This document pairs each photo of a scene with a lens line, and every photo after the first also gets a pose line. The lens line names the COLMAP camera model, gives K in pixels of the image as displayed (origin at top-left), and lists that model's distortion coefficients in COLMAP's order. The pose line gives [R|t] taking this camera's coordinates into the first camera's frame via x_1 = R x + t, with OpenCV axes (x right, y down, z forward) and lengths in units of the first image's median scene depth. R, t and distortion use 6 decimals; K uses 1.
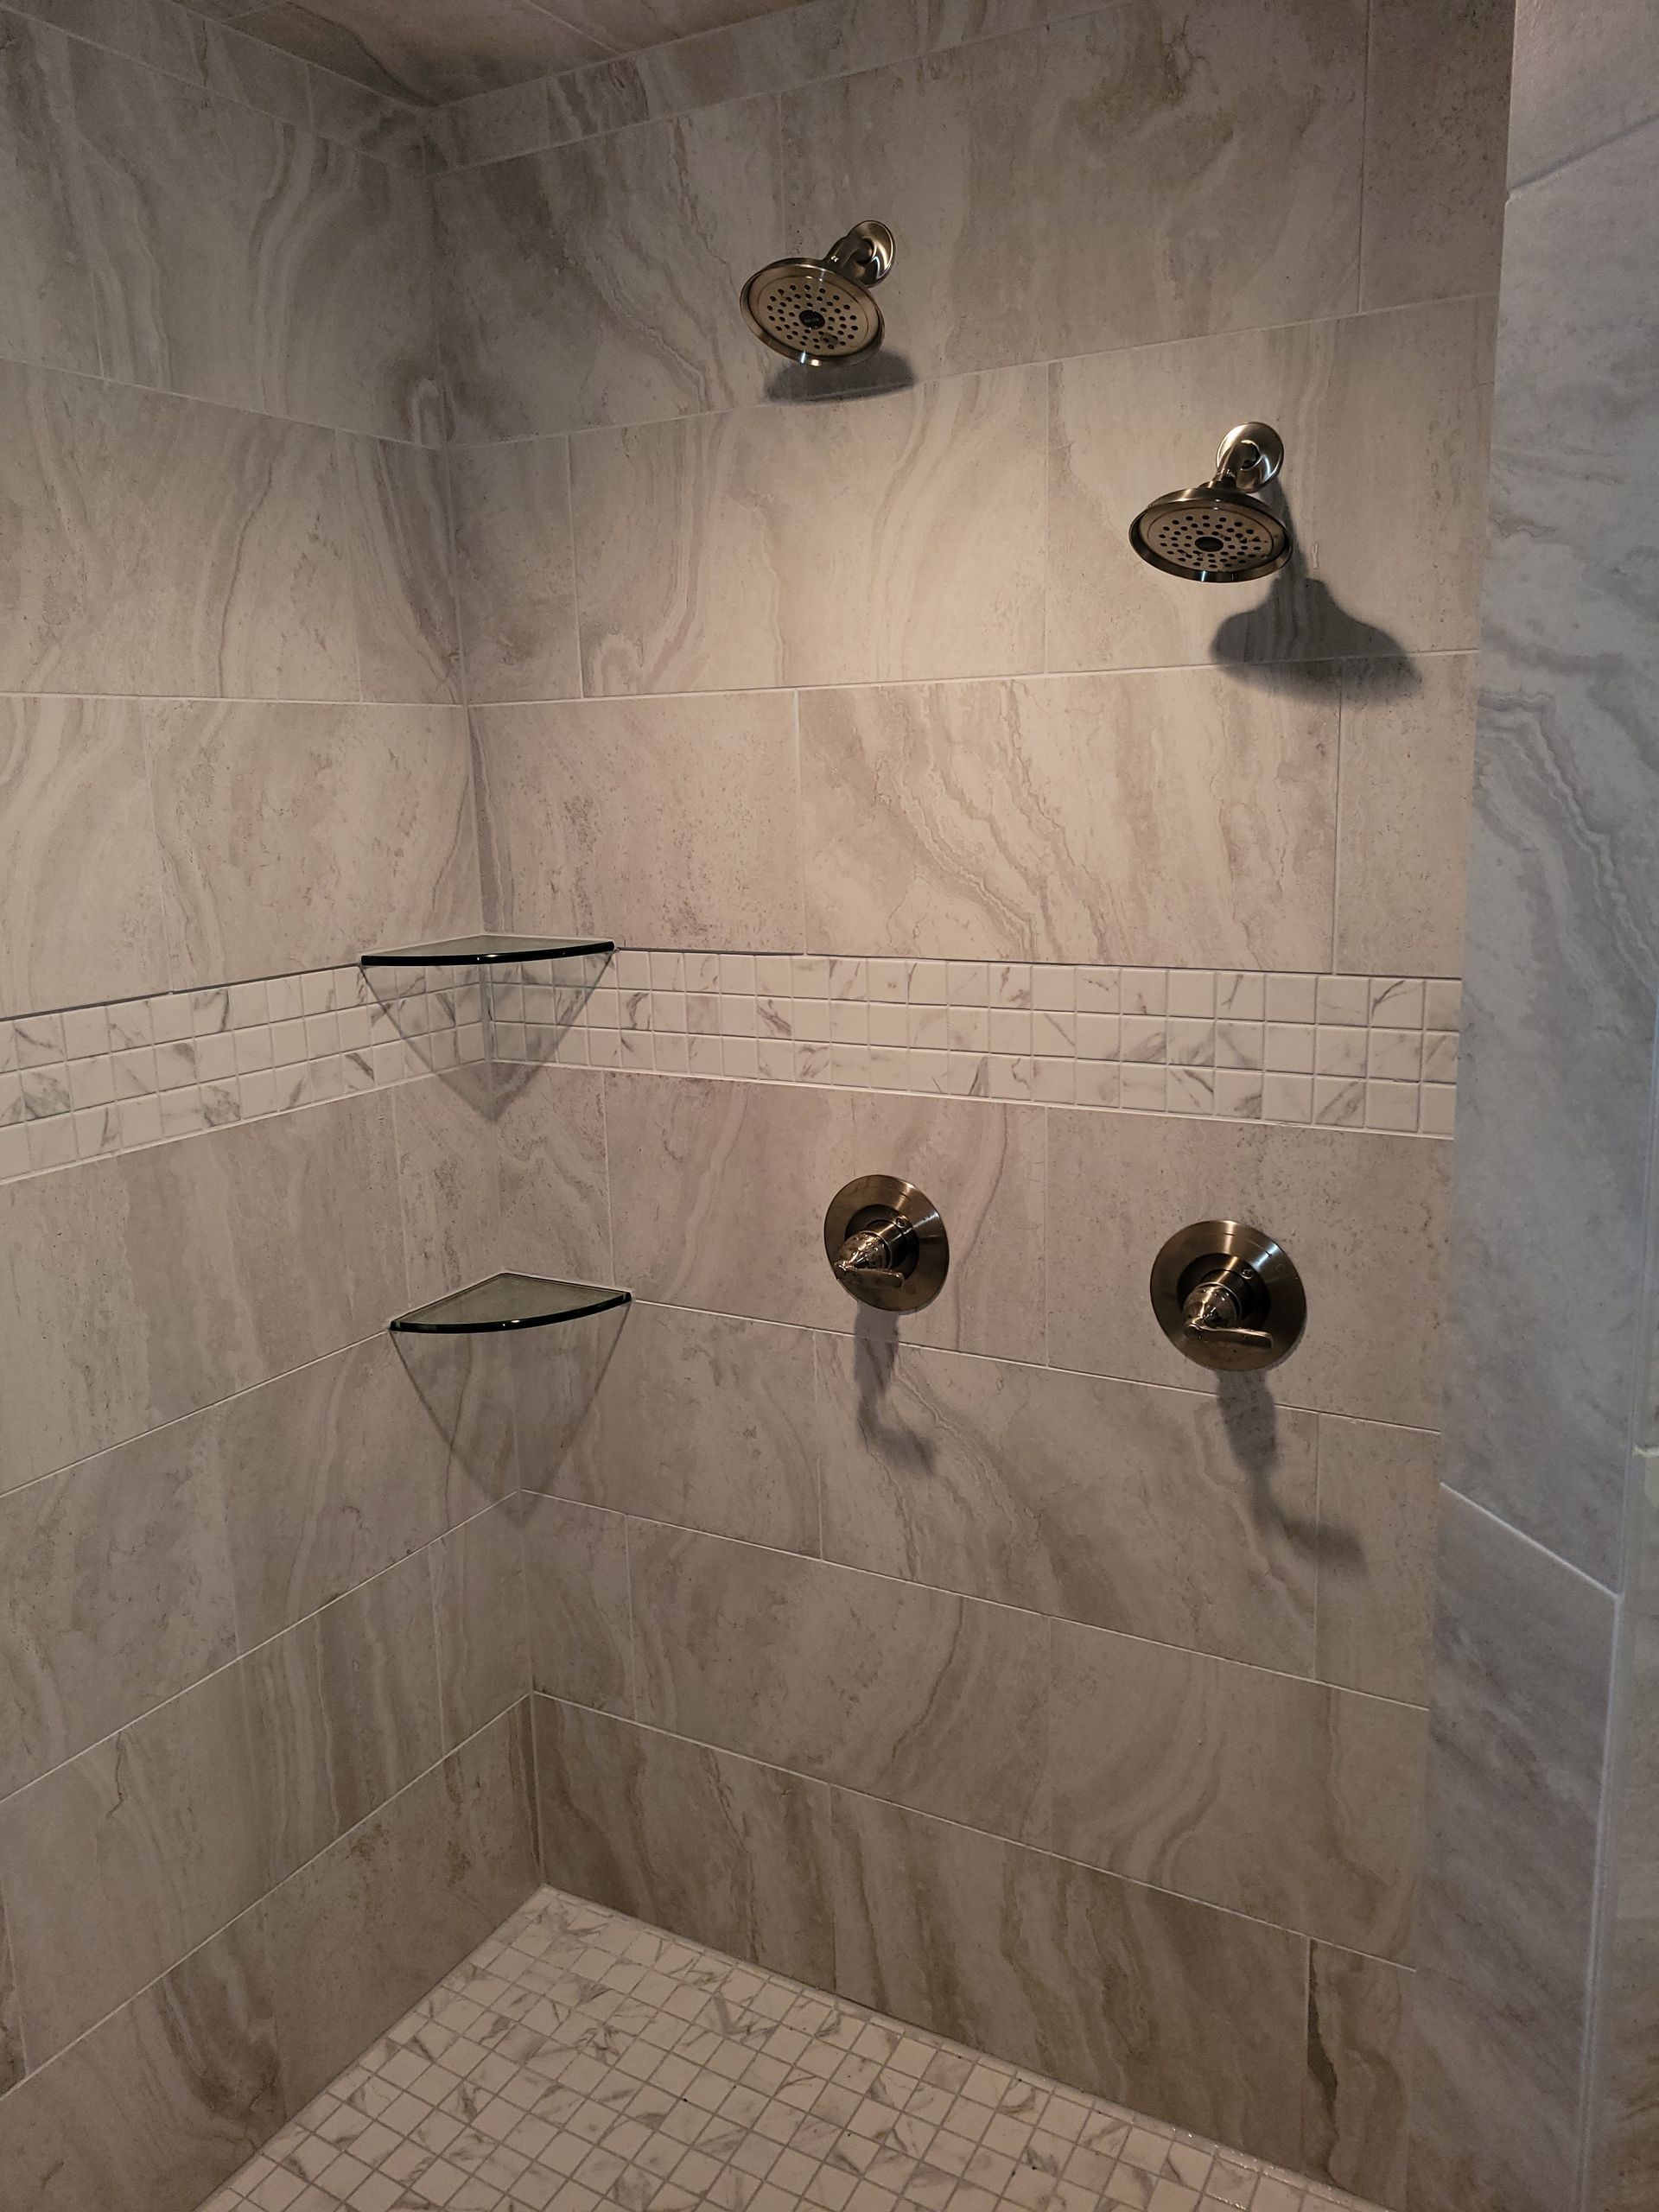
lens RADIAL K [[1664.2, 0, 838.4], [0, 1664.2, 1099.3], [0, 0, 1]] dist [0.055371, -0.044793]
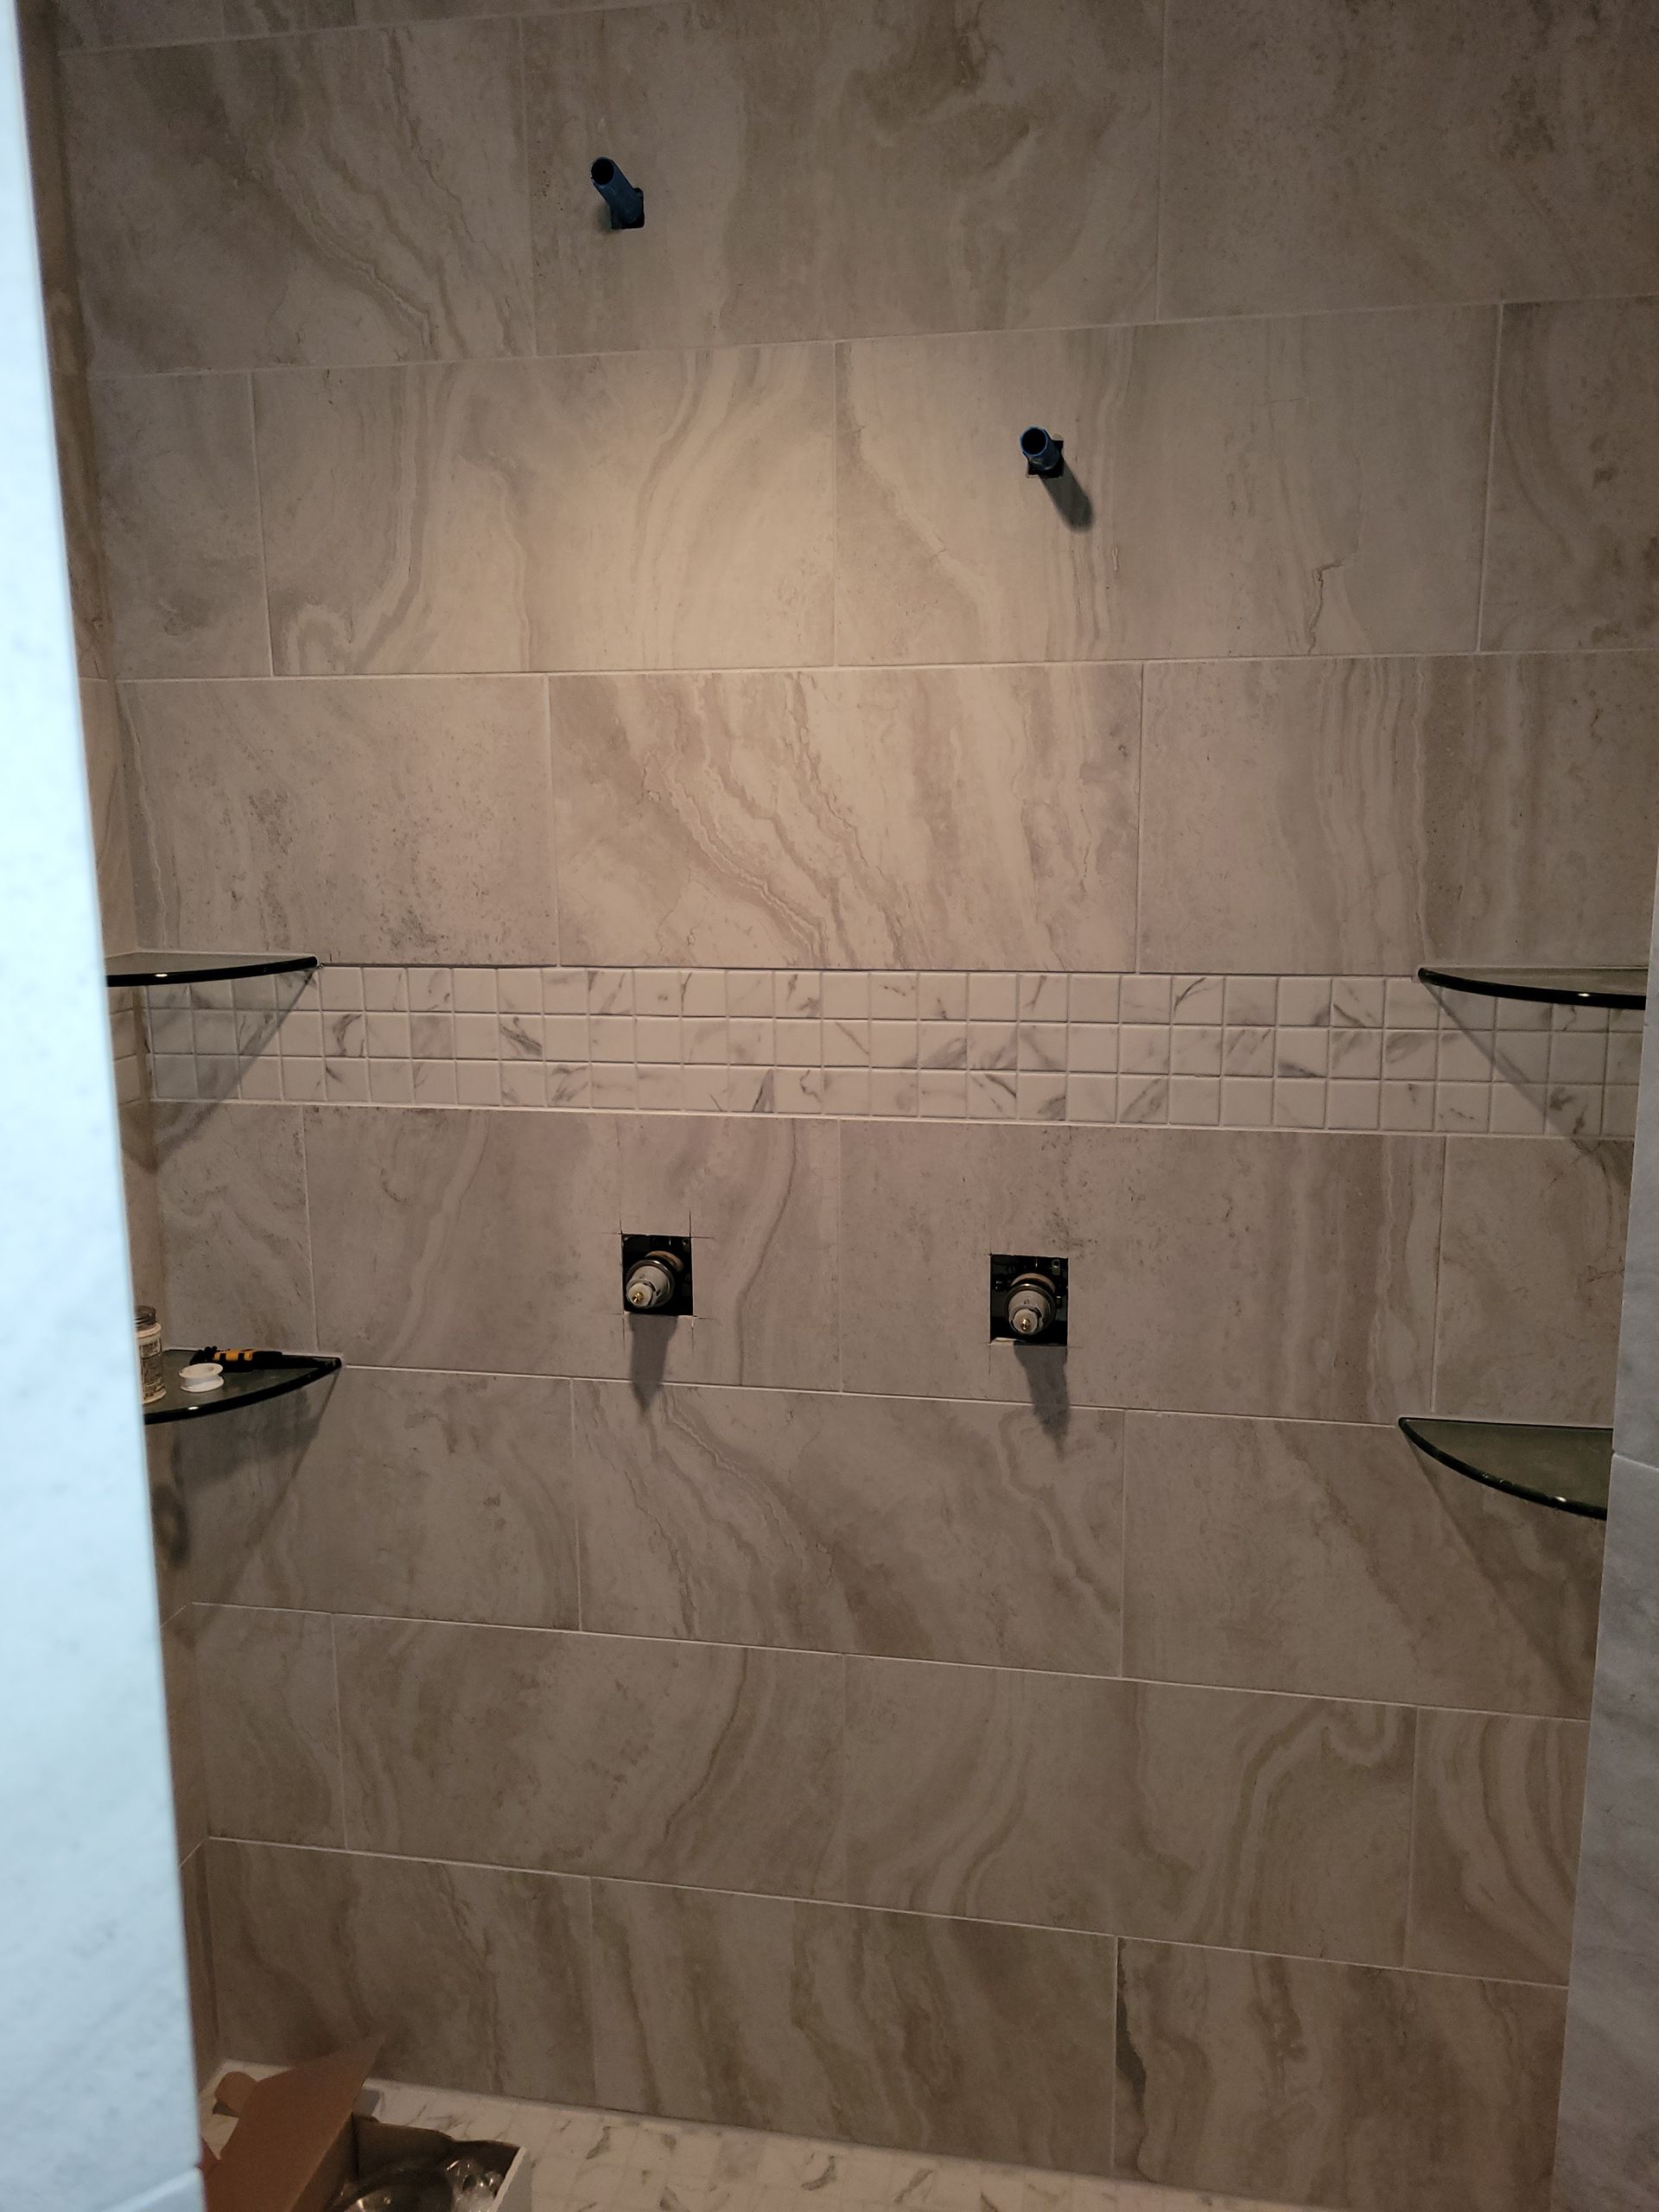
lens RADIAL K [[1664.2, 0, 838.4], [0, 1664.2, 1099.3], [0, 0, 1]] dist [0.055371, -0.044793]
pose [[0.945033, -0.041887, 0.324281, -0.178917], [0.048341, 0.998760, -0.011868, 0.003977], [-0.323382, 0.026892, 0.945886, 0.092690]]
